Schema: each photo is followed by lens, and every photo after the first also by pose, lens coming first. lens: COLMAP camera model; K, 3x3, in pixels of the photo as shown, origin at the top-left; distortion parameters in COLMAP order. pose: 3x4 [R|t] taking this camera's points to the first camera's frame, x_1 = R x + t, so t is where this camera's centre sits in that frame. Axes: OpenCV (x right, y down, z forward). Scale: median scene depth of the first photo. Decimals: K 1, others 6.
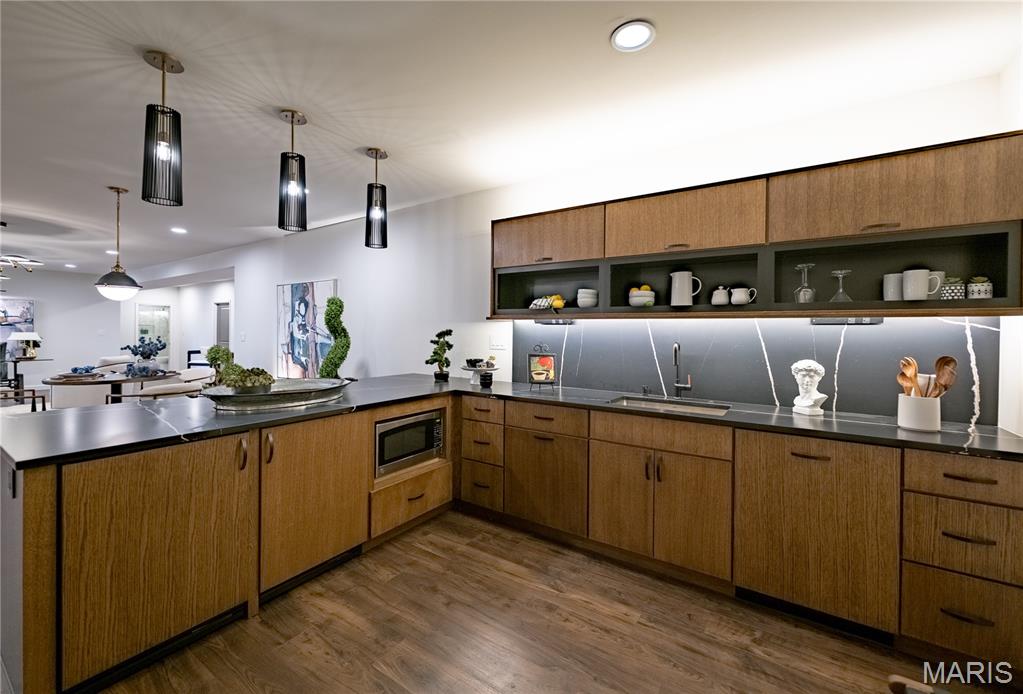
lens RADIAL K [[433.1, 0, 511.5], [0, 433.1, 347.0], [0, 0, 1]] dist [-0.000214, 0.000038]
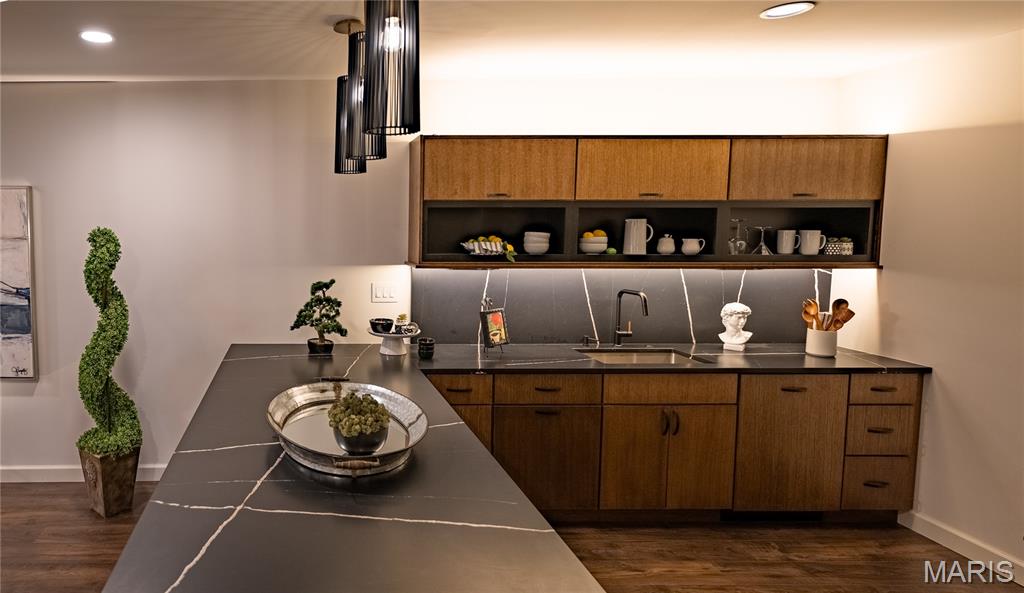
lens RADIAL K [[526.1, 0, 511.6], [0, 526.1, 306.0], [0, 0, 1]] dist [-0.003950, -0.000699]
pose [[0.818978, -0.069243, 0.569632, -0.569698], [0.025857, 0.996138, 0.083912, -0.090590], [-0.573242, -0.053993, 0.817605, 0.197735]]
